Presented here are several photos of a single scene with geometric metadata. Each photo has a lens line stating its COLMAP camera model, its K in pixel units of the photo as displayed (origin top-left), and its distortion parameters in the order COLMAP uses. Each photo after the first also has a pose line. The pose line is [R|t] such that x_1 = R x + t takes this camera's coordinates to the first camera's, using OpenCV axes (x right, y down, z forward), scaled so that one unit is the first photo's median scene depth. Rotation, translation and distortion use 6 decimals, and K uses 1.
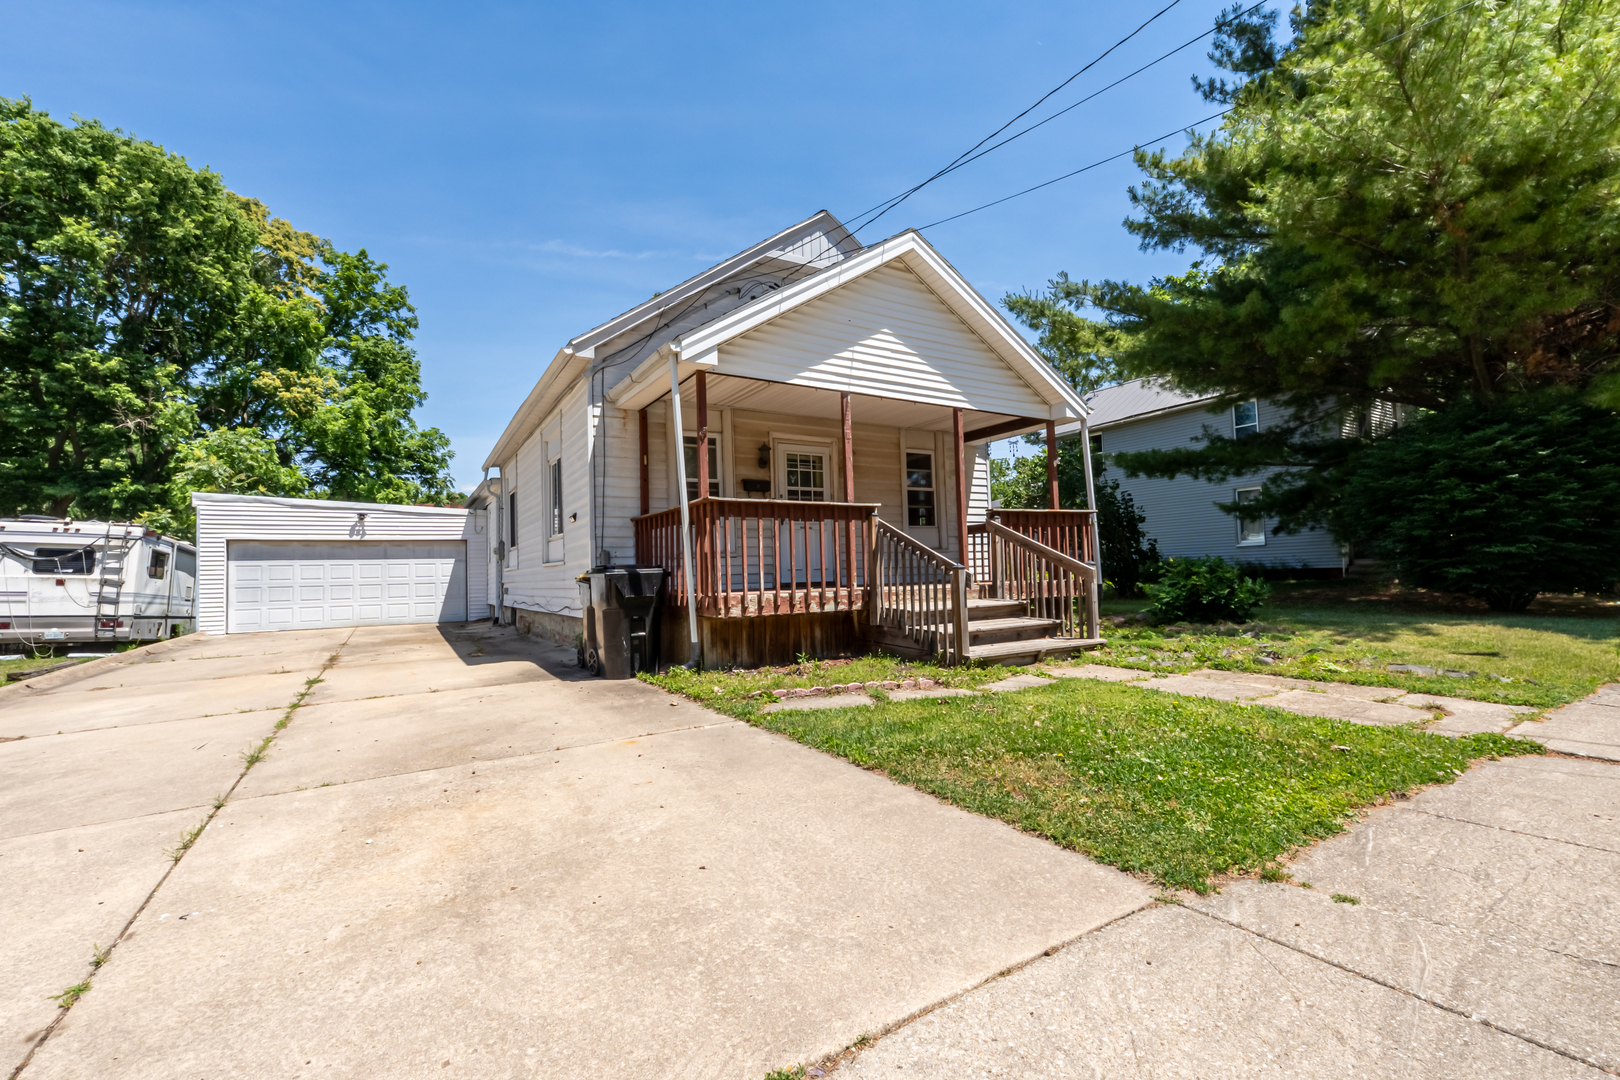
lens RADIAL K [[696.6, 0, 800.7], [0, 696.6, 539.6], [0, 0, 1]] dist [-0.008520, -0.000721]
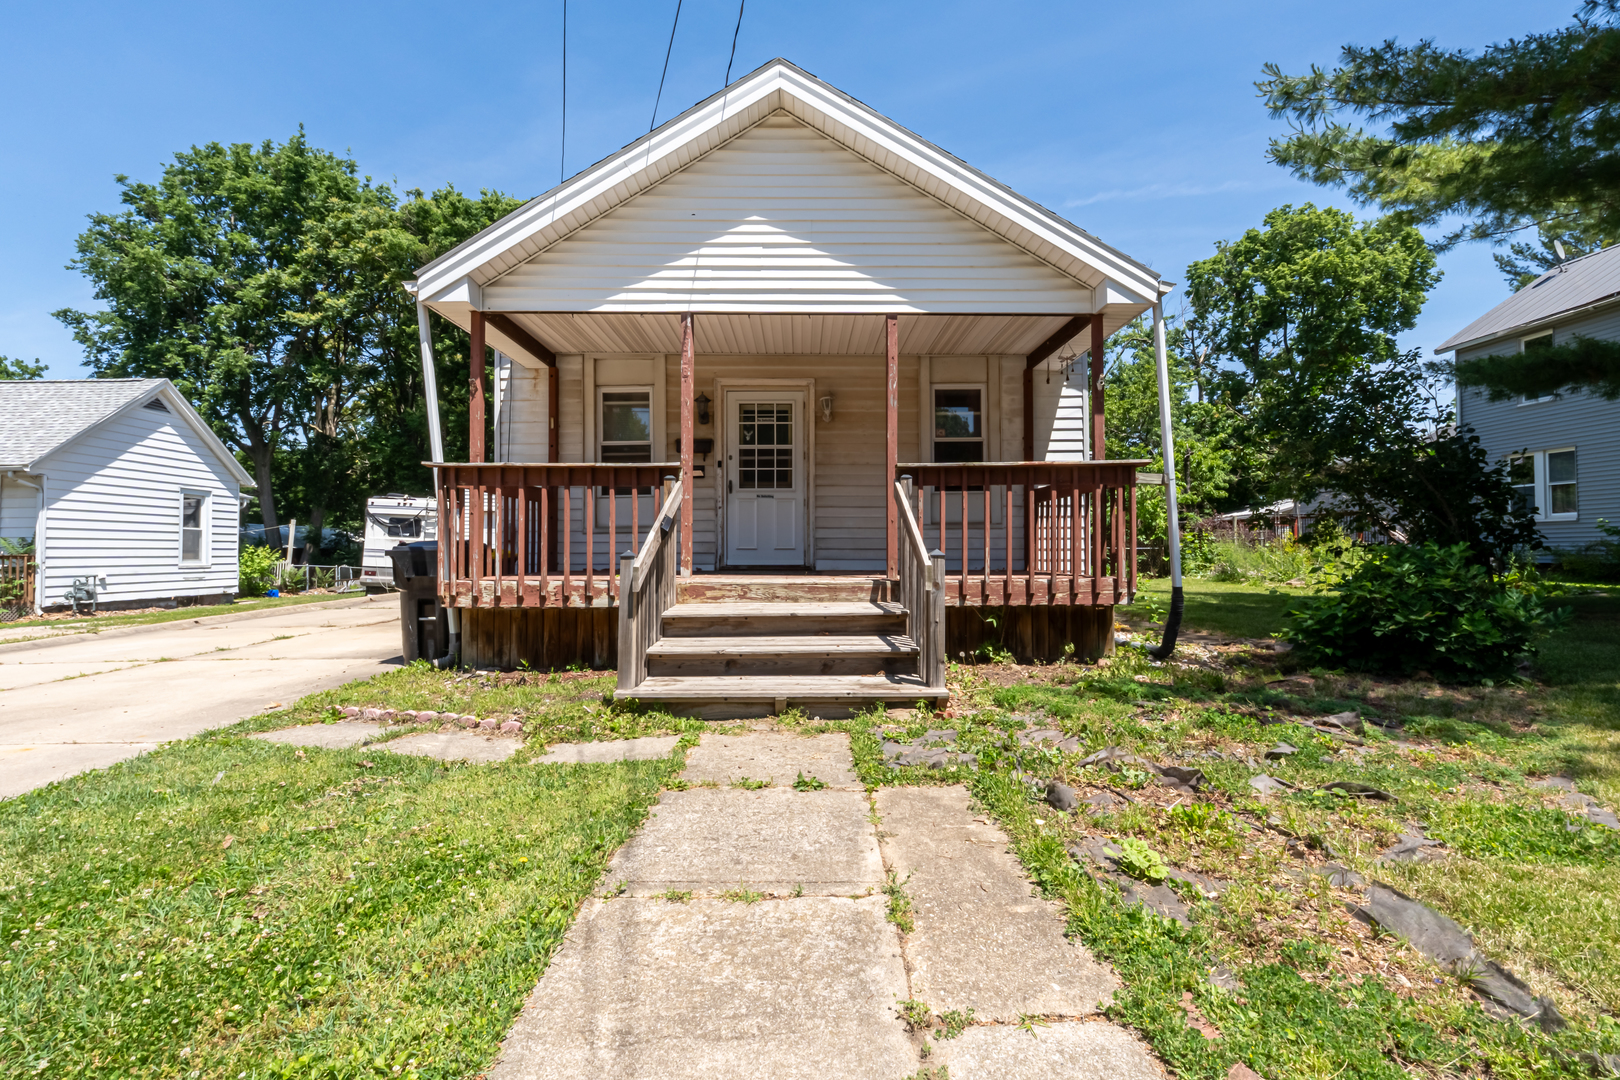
lens RADIAL K [[696.6, 0, 808.1], [0, 696.6, 541.2], [0, 0, 1]] dist [-0.008520, -0.000721]
pose [[0.862843, 0.019034, -0.505113, 0.473185], [0.005857, 0.998847, 0.047645, -0.003163], [0.505437, -0.044069, 0.861737, 0.353147]]
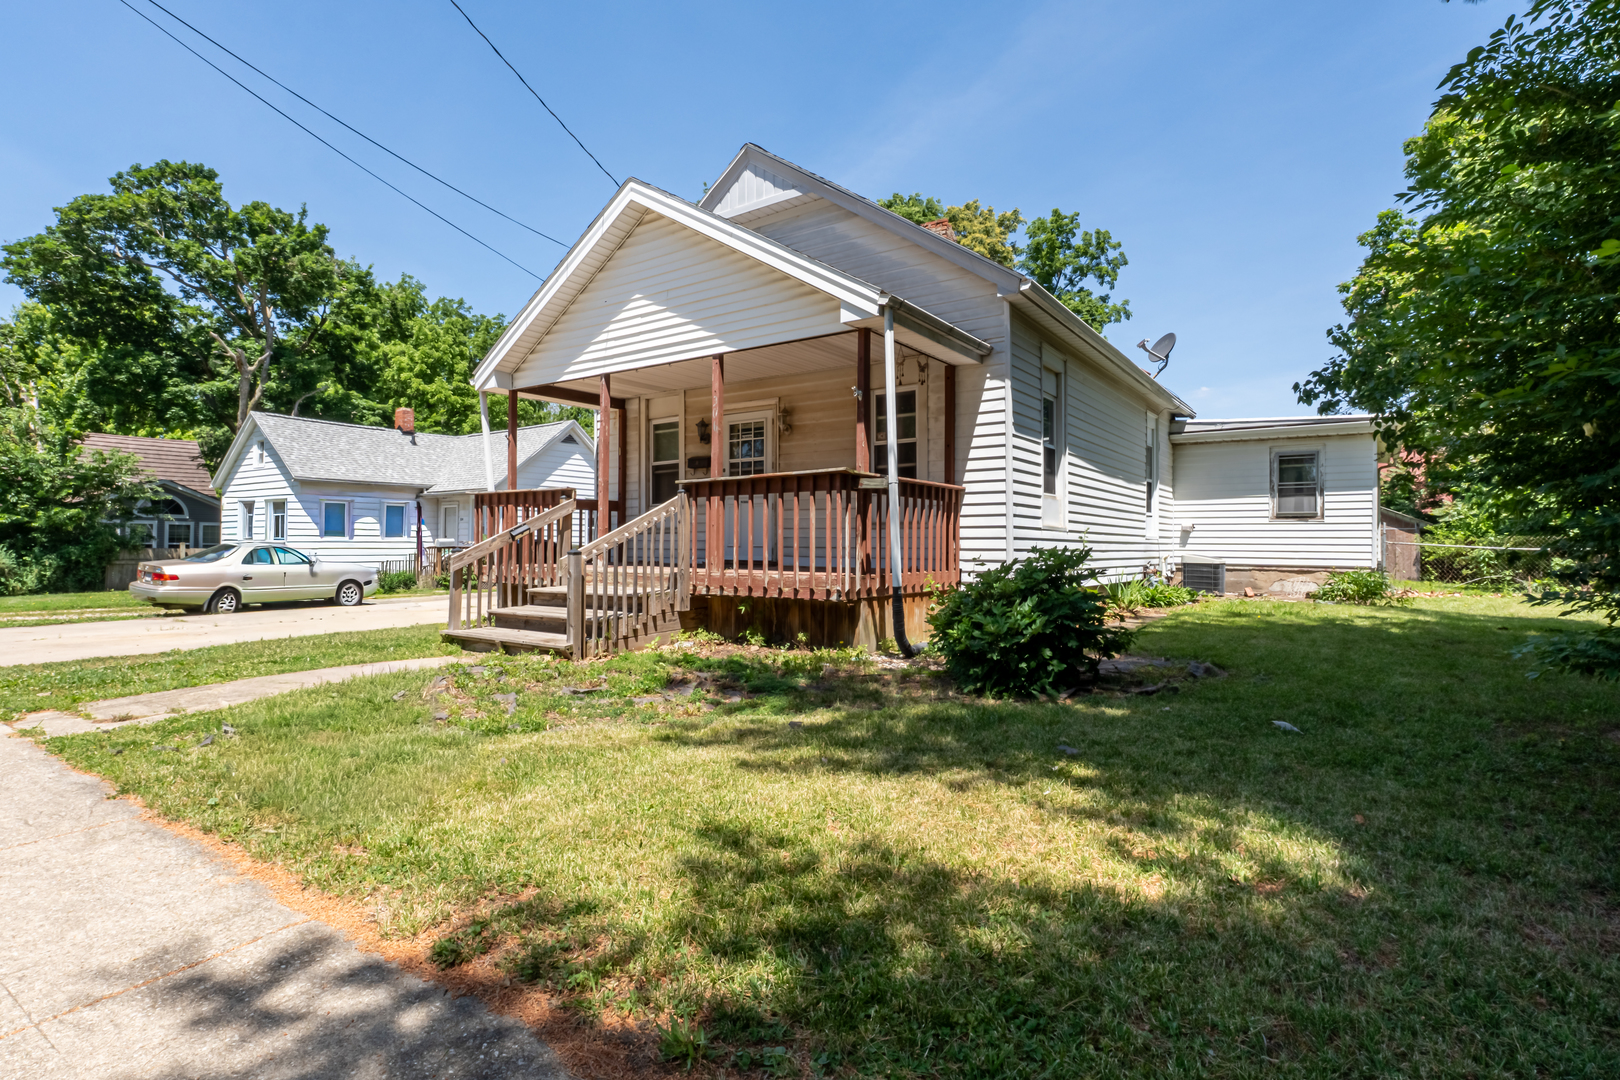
lens RADIAL K [[822.5, 0, 804.9], [0, 822.5, 544.8], [0, 0, 1]] dist [-0.006034, -0.000156]
pose [[0.395228, 0.025239, -0.918236, 1.095065], [0.032848, 0.998595, 0.041587, -0.003740], [0.917996, -0.046599, 0.393844, 0.668868]]
